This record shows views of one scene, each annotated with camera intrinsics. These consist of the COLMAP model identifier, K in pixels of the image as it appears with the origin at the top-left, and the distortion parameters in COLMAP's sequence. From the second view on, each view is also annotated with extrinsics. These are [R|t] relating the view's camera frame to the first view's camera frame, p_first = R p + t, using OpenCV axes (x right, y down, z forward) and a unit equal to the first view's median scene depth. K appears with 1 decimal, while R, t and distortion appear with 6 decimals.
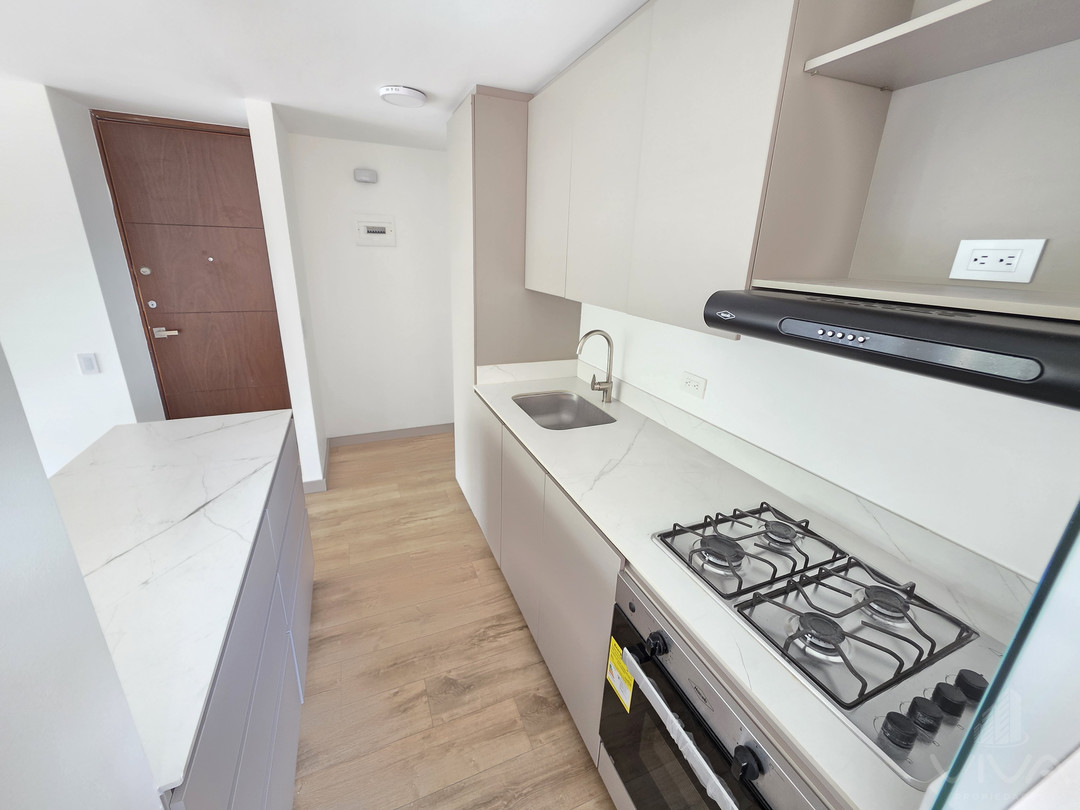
lens RADIAL K [[433.6, 0, 534.9], [0, 433.6, 398.6], [0, 0, 1]] dist [0.006506, -0.000984]
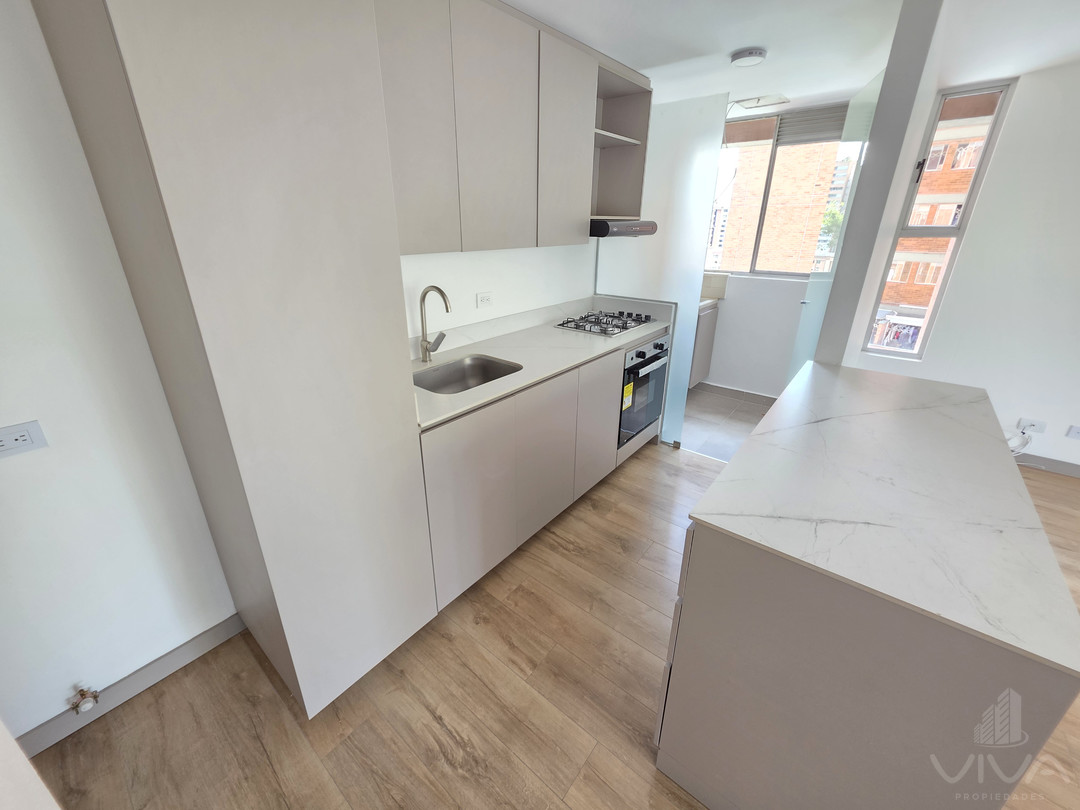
lens RADIAL K [[433.6, 0, 538.6], [0, 433.6, 396.8], [0, 0, 1]] dist [0.006506, -0.000984]
pose [[-0.476959, -0.373768, 0.795492, -0.677333], [0.255440, 0.807059, 0.532359, -0.336506], [-0.840988, 0.457114, -0.289459, 1.008384]]
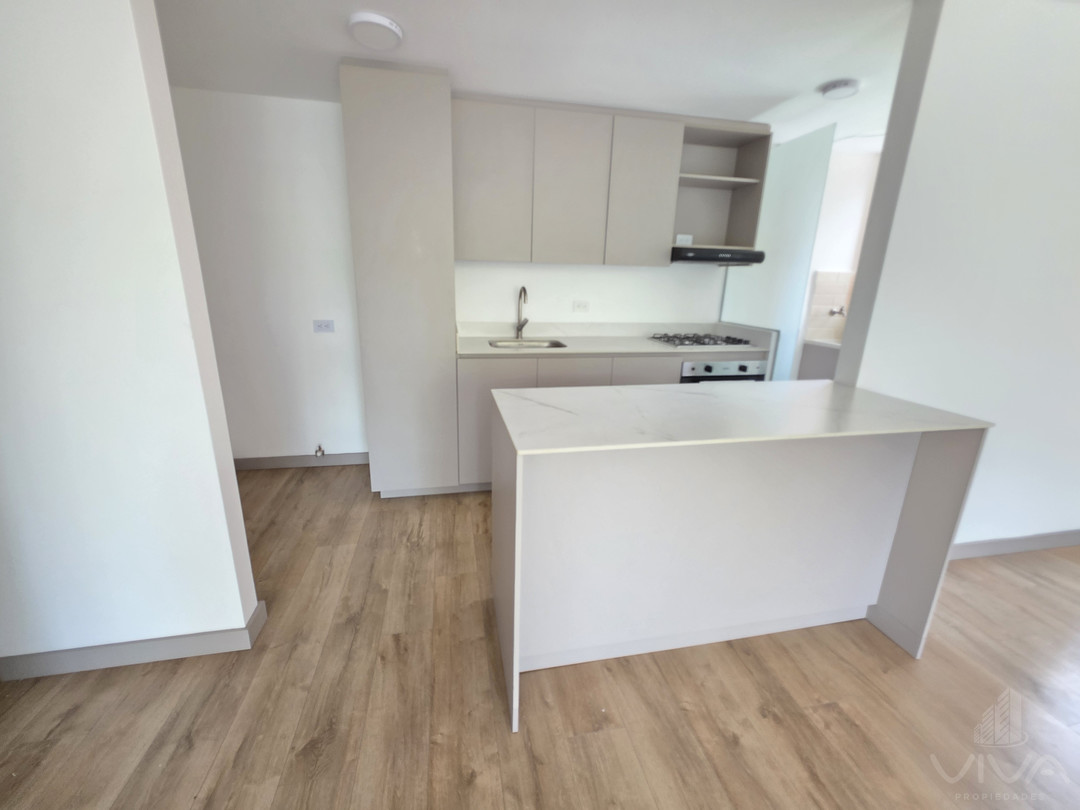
lens RADIAL K [[433.6, 0, 542.9], [0, 433.6, 402.8], [0, 0, 1]] dist [0.006506, -0.000984]
pose [[0.181749, -0.307252, 0.934111, -1.100656], [0.297295, 0.922647, 0.245637, -0.107753], [-0.937328, 0.233063, 0.259035, 0.559215]]
